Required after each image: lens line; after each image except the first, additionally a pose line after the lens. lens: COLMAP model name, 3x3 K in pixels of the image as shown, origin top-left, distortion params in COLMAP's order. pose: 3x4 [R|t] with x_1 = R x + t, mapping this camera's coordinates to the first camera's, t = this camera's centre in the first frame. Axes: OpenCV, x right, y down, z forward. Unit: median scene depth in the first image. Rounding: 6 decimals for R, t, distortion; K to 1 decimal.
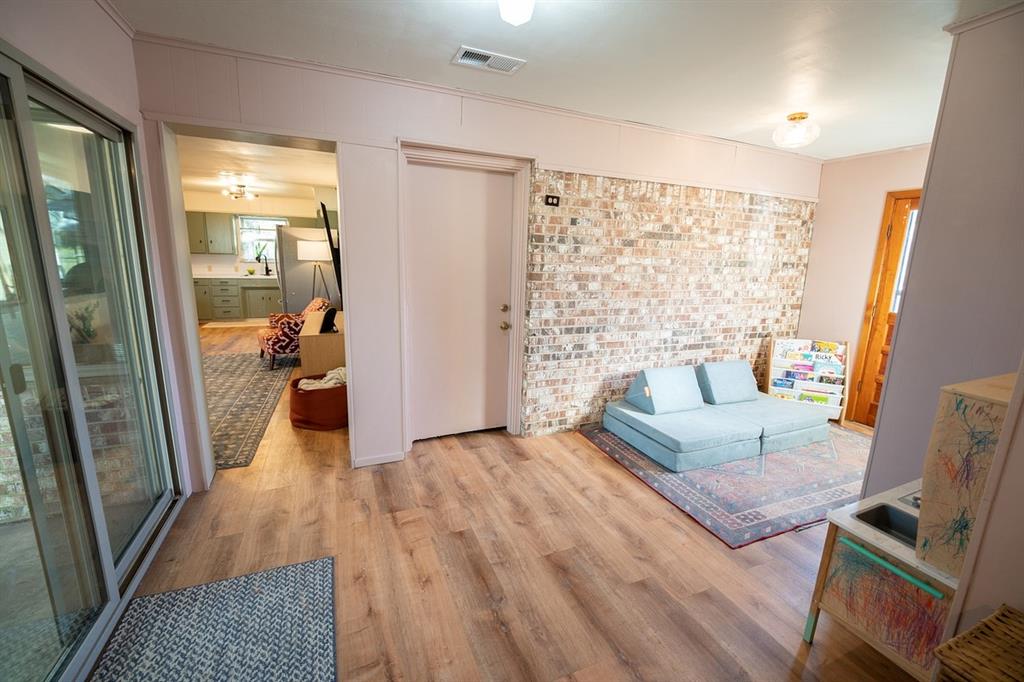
lens RADIAL K [[423.7, 0, 512.0], [0, 423.7, 341.0], [0, 0, 1]] dist [-0.001775, -0.000285]
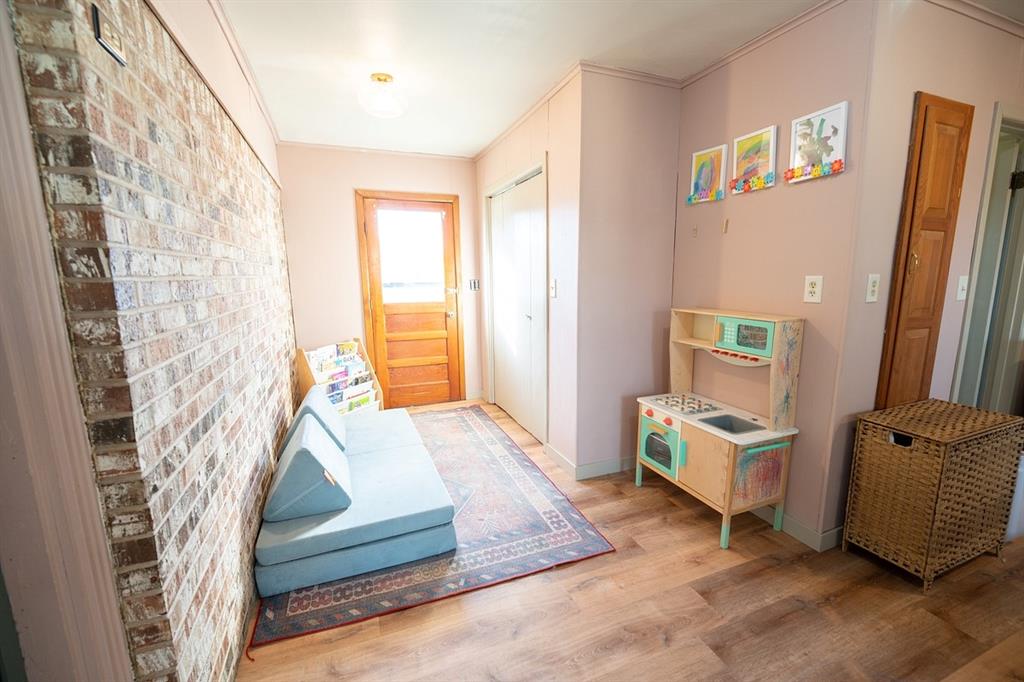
lens RADIAL K [[423.7, 0, 512.0], [0, 423.7, 341.0], [0, 0, 1]] dist [-0.001775, -0.000285]
pose [[0.026696, -0.189749, 0.981470, -0.213605], [0.209463, 0.961086, 0.180111, -0.115981], [-0.977452, 0.200773, 0.065402, 0.712824]]
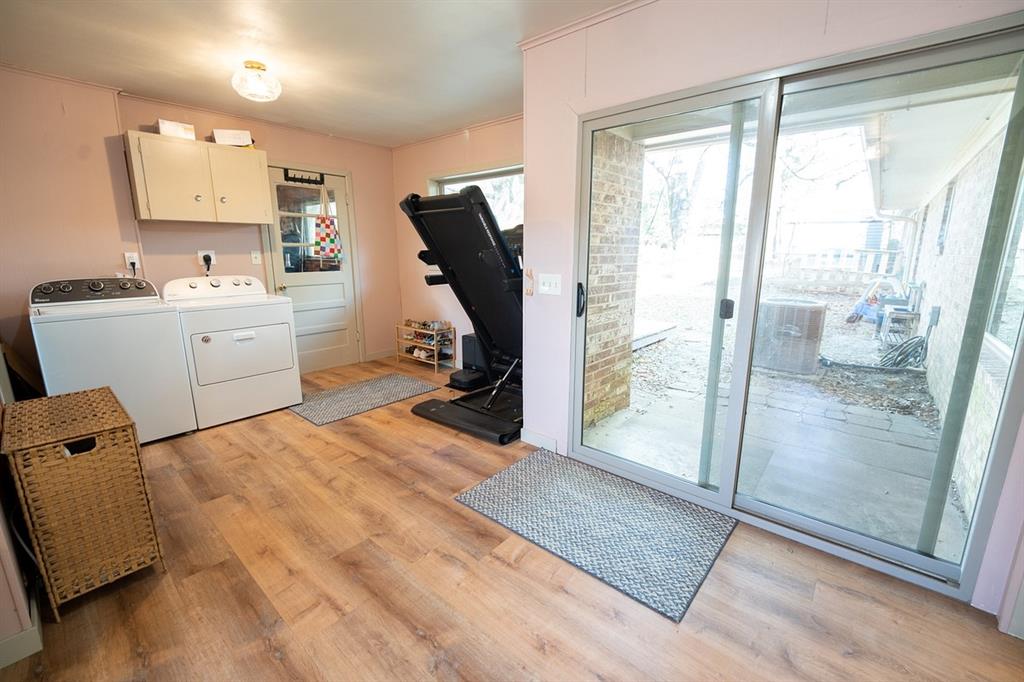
lens RADIAL K [[423.7, 0, 512.0], [0, 423.7, 341.0], [0, 0, 1]] dist [-0.001775, -0.000285]
pose [[-0.897331, 0.061991, -0.436984, 0.080273], [-0.114848, 0.923184, 0.366800, -0.116580], [0.426155, 0.379327, -0.821281, 0.812259]]
